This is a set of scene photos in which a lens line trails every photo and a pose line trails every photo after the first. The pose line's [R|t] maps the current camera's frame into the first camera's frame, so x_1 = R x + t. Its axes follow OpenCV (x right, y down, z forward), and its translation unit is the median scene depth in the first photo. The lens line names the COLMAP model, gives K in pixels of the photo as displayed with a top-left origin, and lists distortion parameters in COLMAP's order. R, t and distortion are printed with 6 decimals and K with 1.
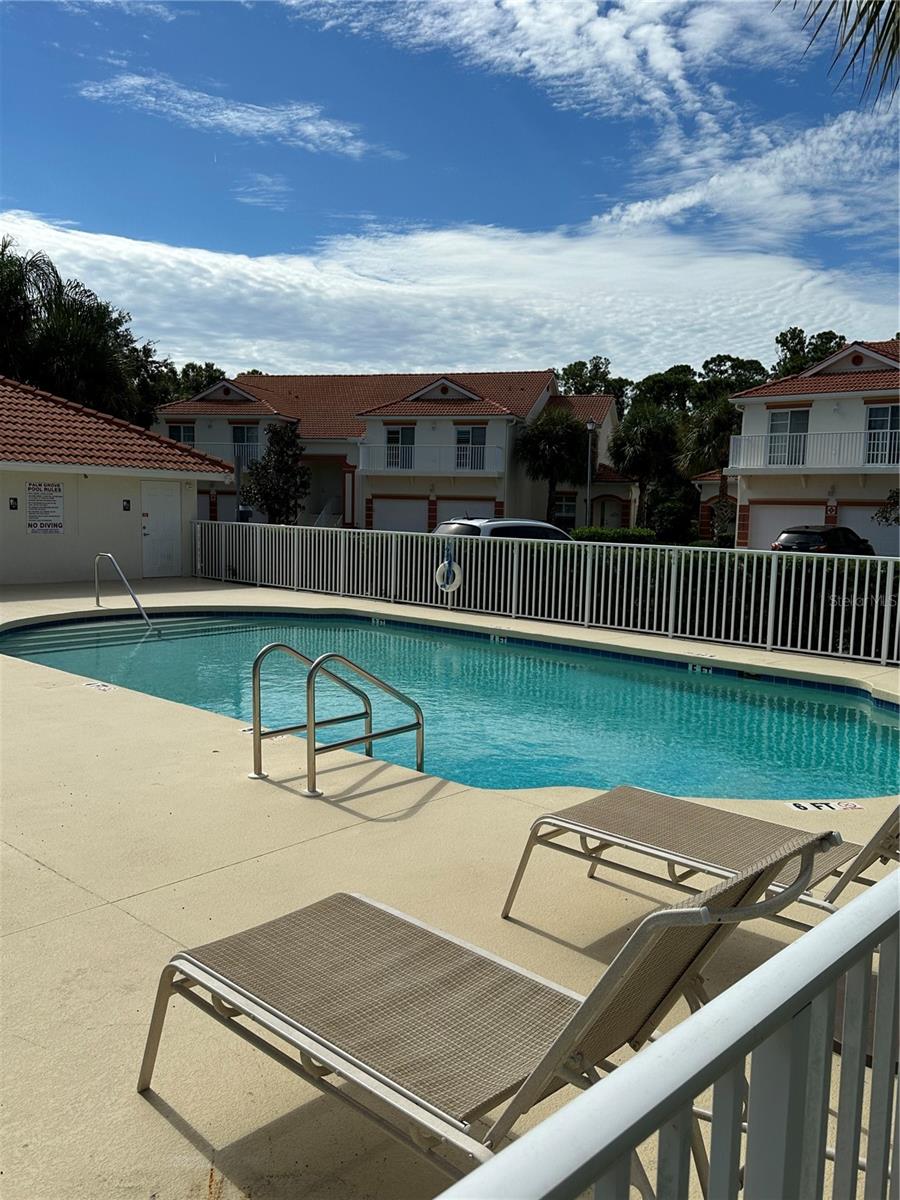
lens RADIAL K [[991.3, 0, 458.4], [0, 991.3, 611.9], [0, 0, 1]] dist [0.102416, -0.166229]
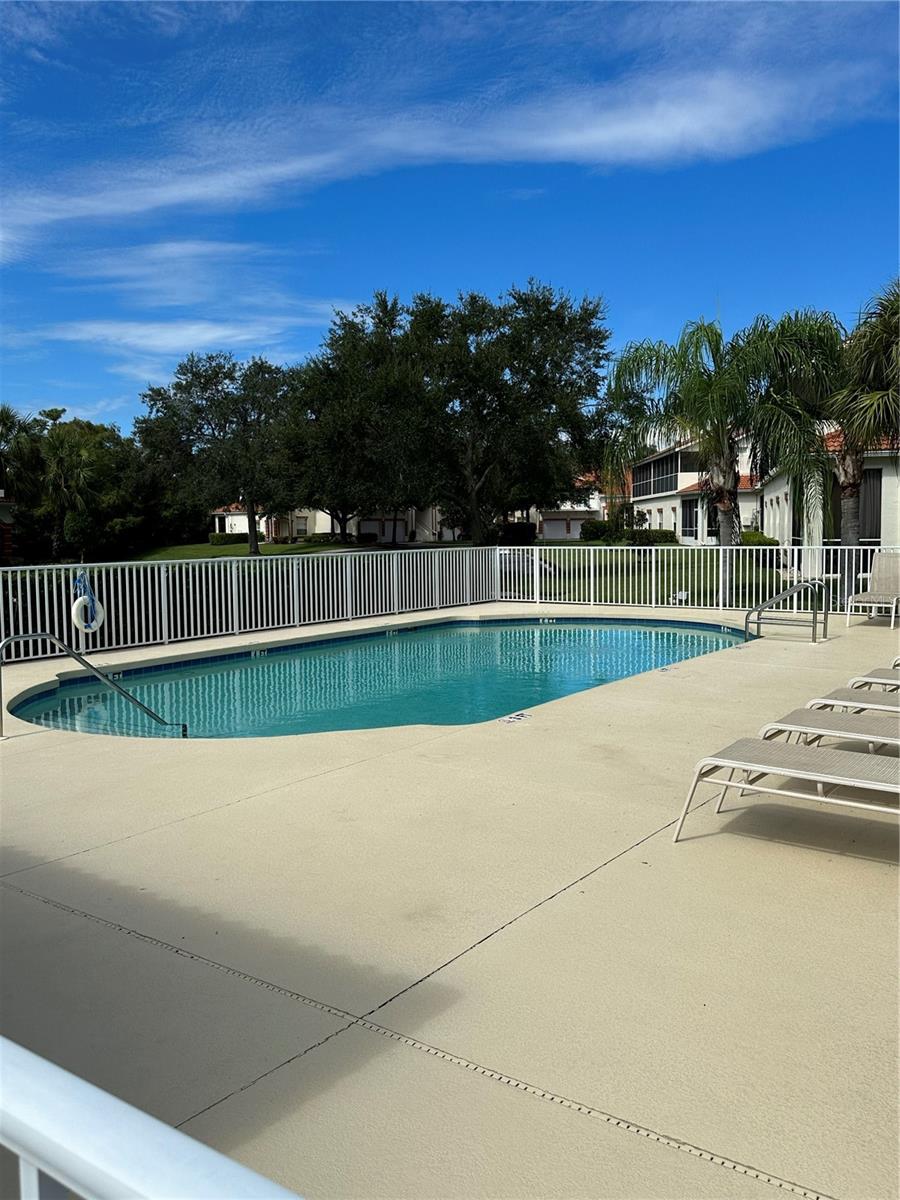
lens RADIAL K [[991.3, 0, 449.7], [0, 991.3, 597.5], [0, 0, 1]] dist [0.102416, -0.166229]
pose [[-0.111685, -0.100092, 0.988690, -0.934522], [0.117484, 0.986607, 0.113152, -0.116549], [-0.986775, 0.128793, -0.098430, 0.824577]]
